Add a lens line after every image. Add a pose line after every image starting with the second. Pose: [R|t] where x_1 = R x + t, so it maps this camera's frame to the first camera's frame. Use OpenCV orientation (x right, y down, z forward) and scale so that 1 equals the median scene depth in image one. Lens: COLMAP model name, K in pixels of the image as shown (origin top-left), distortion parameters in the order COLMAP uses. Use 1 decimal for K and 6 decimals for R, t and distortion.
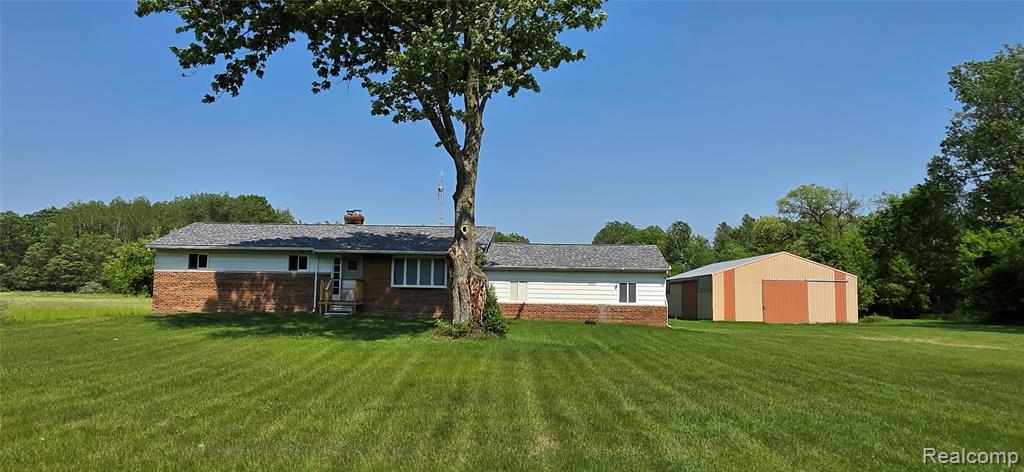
lens RADIAL K [[704.4, 0, 520.2], [0, 704.4, 233.2], [0, 0, 1]] dist [0.012741, 0.000601]
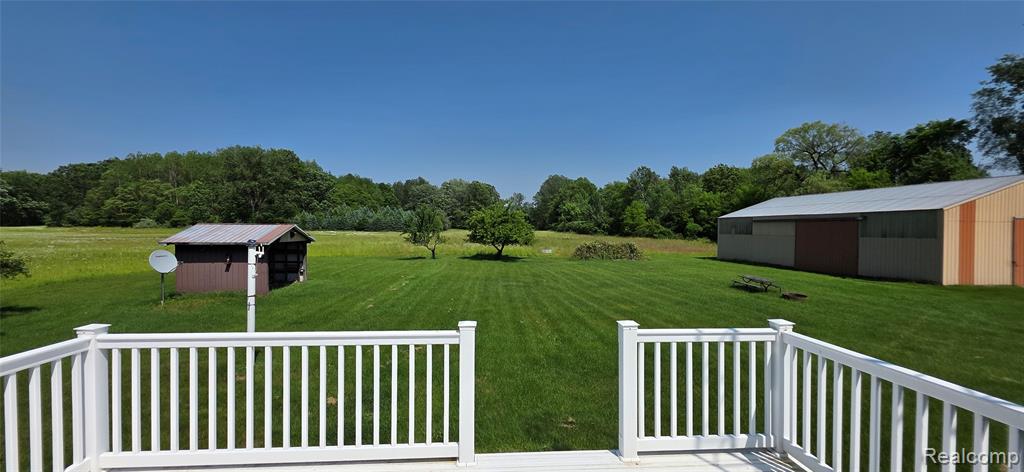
lens RADIAL K [[407.8, 0, 512.3], [0, 407.8, 236.3], [0, 0, 1]] dist [-0.006787, -0.000215]
pose [[0.995561, -0.009297, 0.093659, -0.128230], [-0.001934, 0.992879, 0.119115, 0.040961], [-0.094100, -0.118767, 0.988453, 0.691320]]
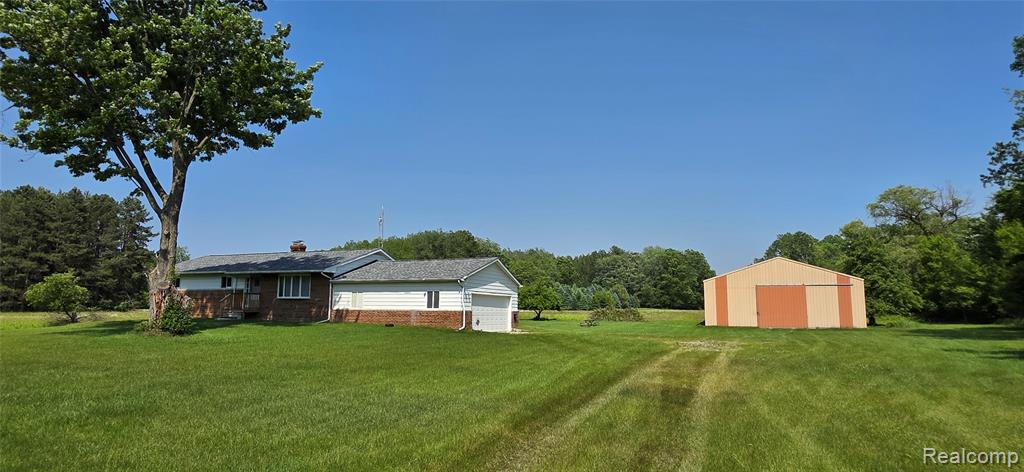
lens RADIAL K [[591.5, 0, 509.1], [0, 591.5, 244.8], [0, 0, 1]] dist [0.008466, 0.001981]
pose [[0.924770, -0.052040, -0.376951, 0.340122], [0.045974, 0.998628, -0.025078, 0.012797], [0.377738, 0.005862, 0.925894, 0.075331]]
